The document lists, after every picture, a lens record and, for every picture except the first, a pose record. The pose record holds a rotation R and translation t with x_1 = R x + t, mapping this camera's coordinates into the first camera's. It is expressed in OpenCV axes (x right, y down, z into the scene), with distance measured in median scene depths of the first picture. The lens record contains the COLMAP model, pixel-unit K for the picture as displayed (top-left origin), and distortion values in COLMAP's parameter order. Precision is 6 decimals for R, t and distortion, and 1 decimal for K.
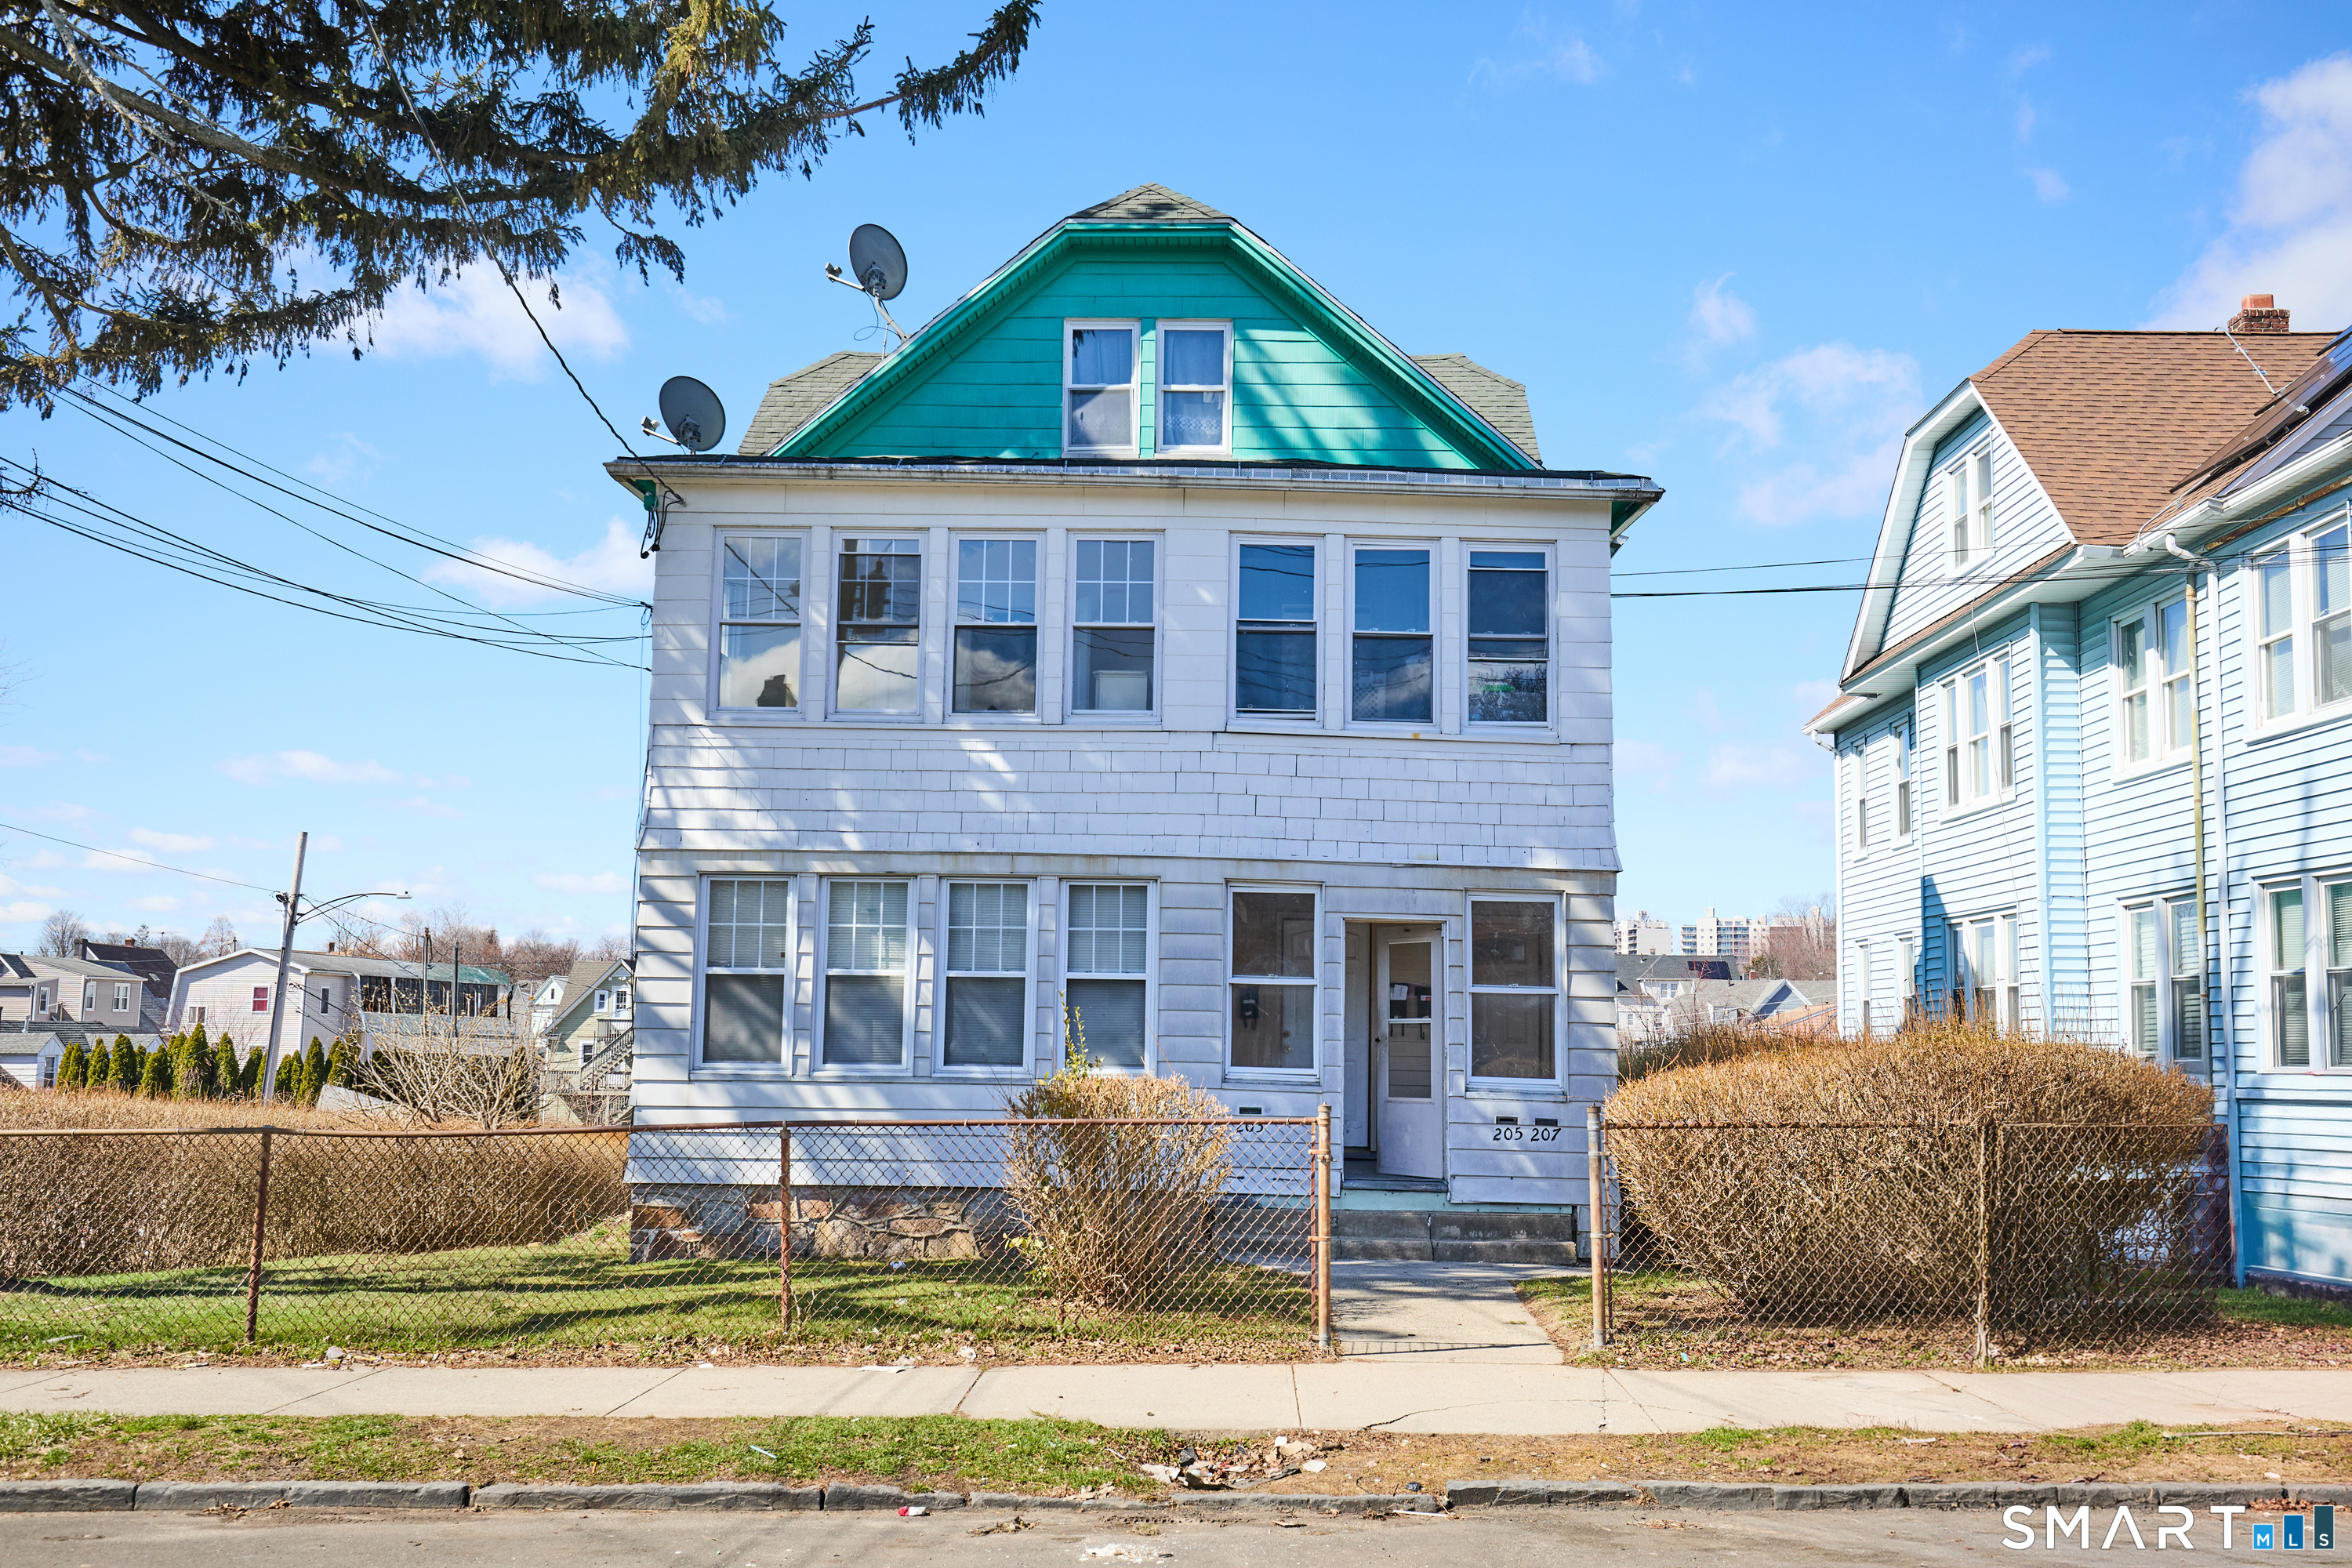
lens RADIAL K [[2176.3, 0, 1167.2], [0, 2176.3, 786.8], [0, 0, 1]] dist [0.049401, -0.025259]
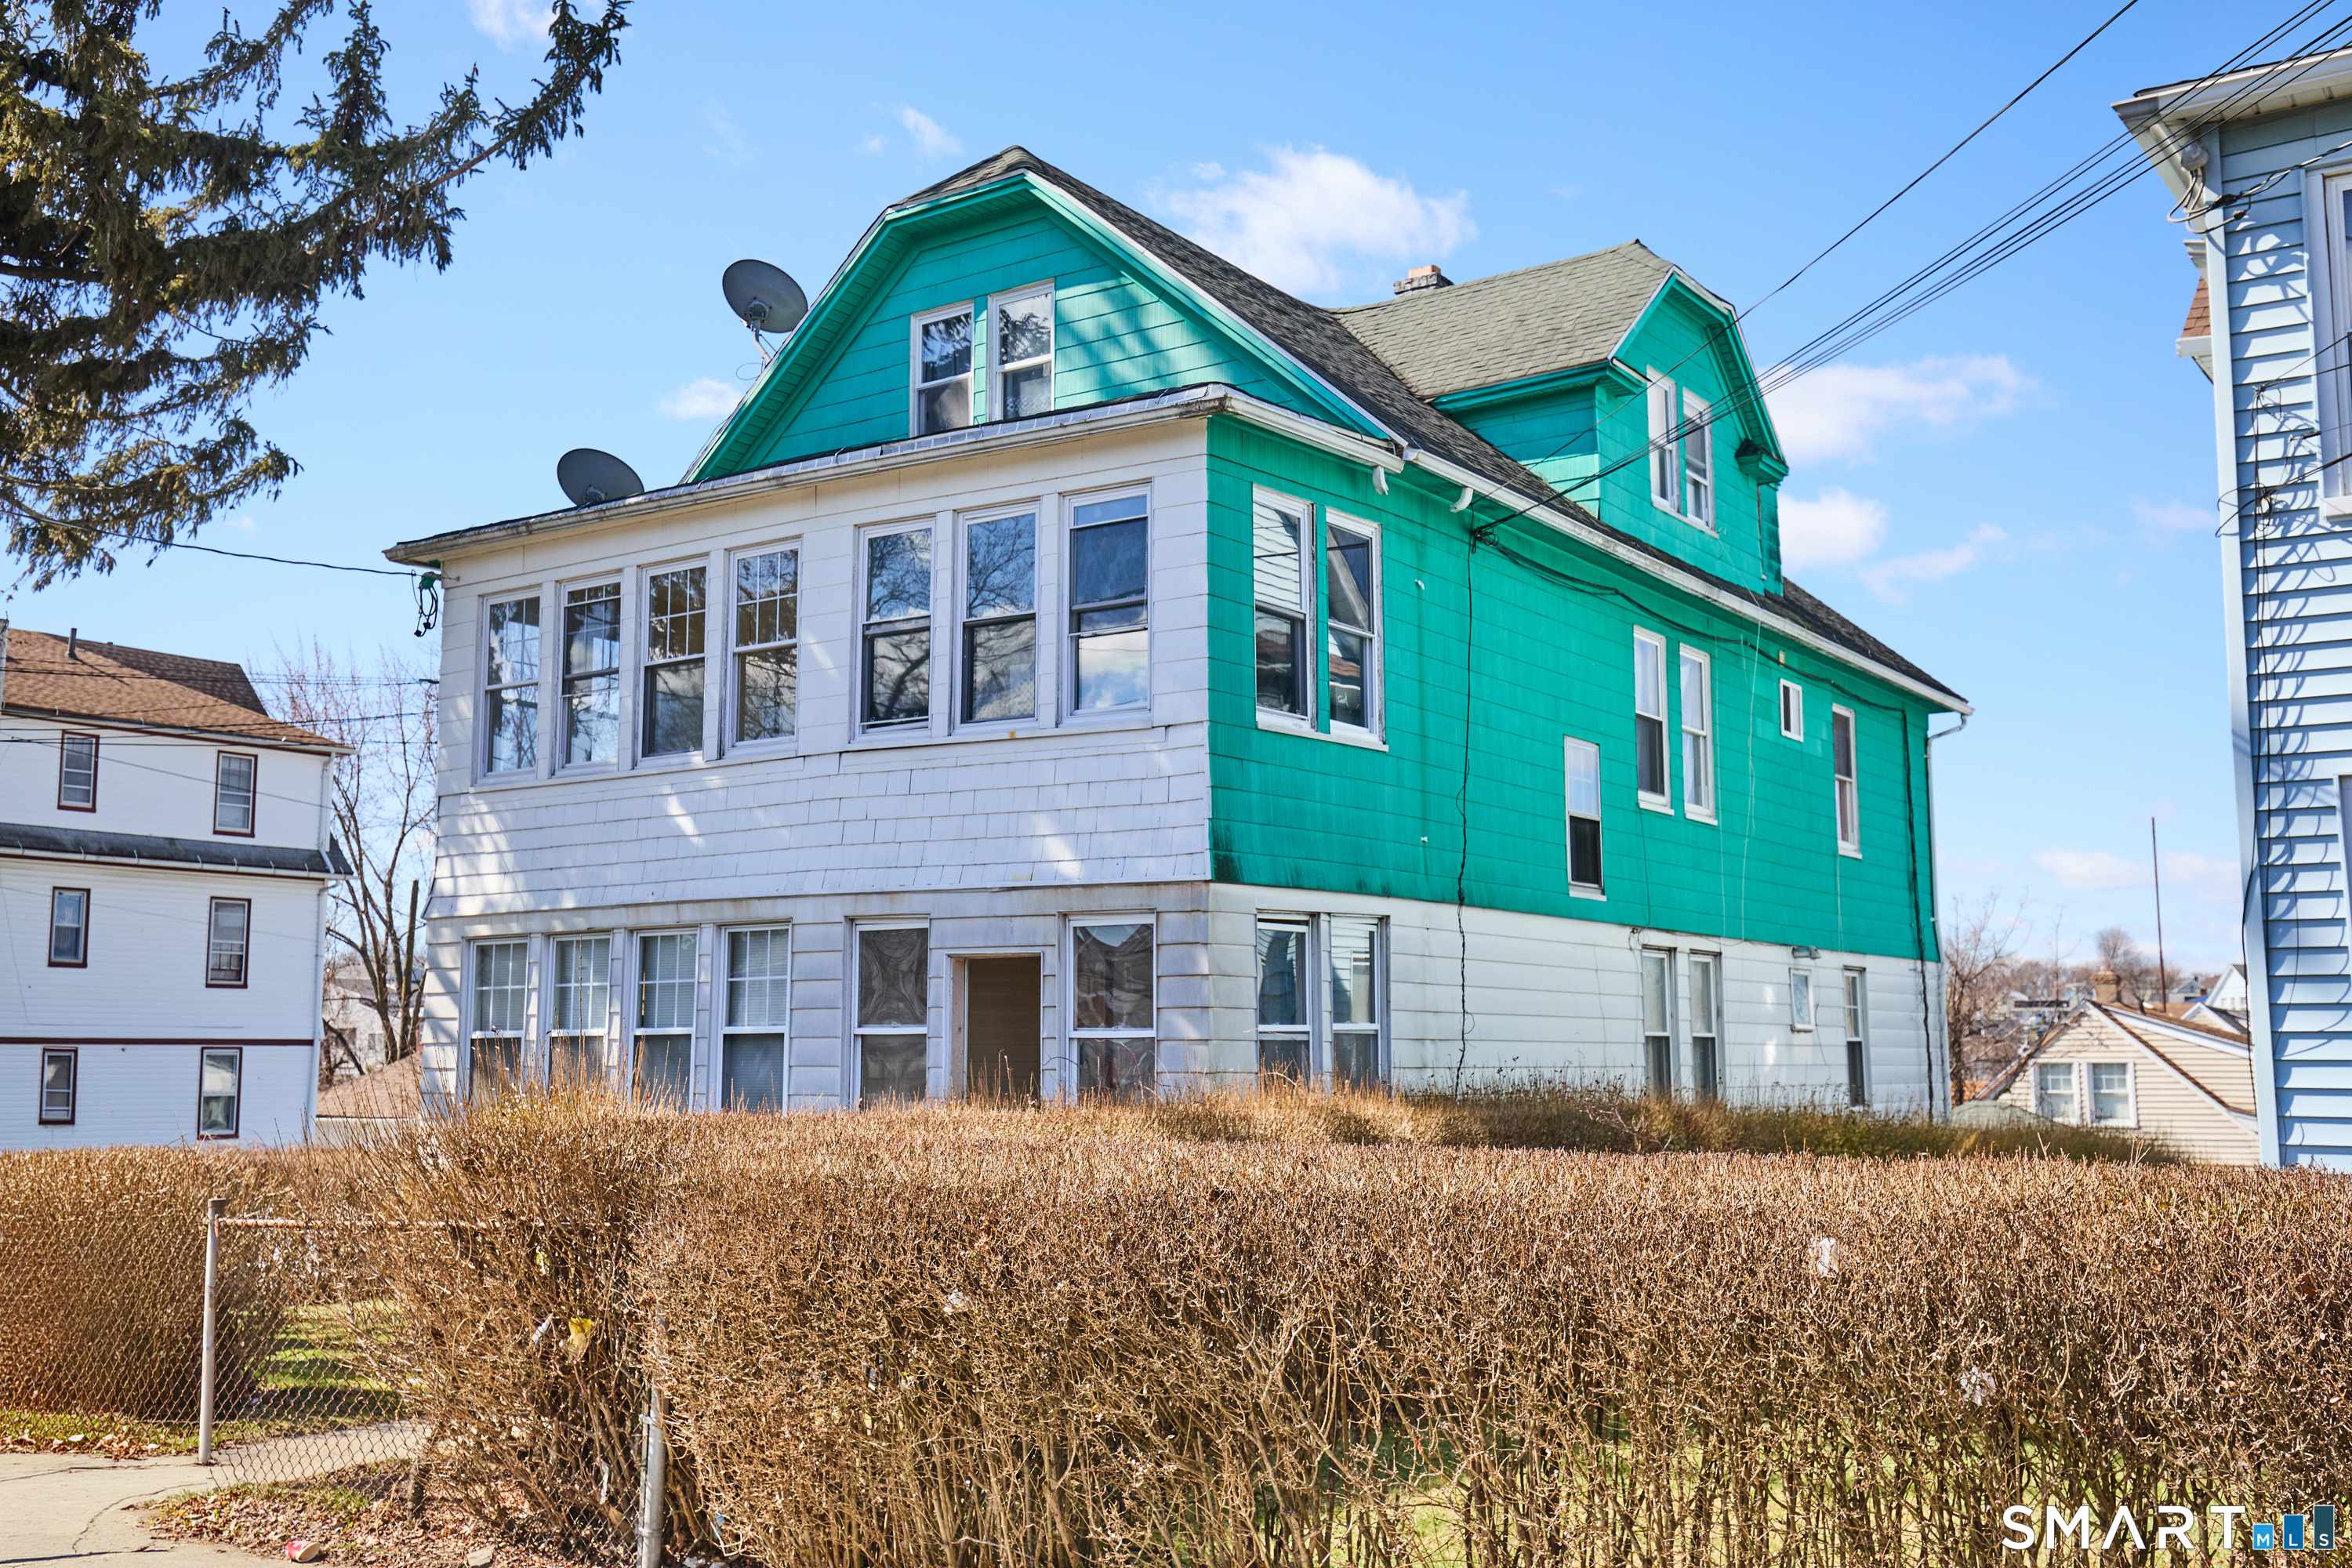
lens RADIAL K [[2149.3, 0, 1236.9], [0, 2149.3, 774.7], [0, 0, 1]] dist [0.049520, -0.007582]
pose [[0.845544, -0.088435, -0.526530, 0.625633], [0.080016, 0.996038, -0.038797, 0.031328], [0.527876, -0.009326, 0.849271, 0.337173]]
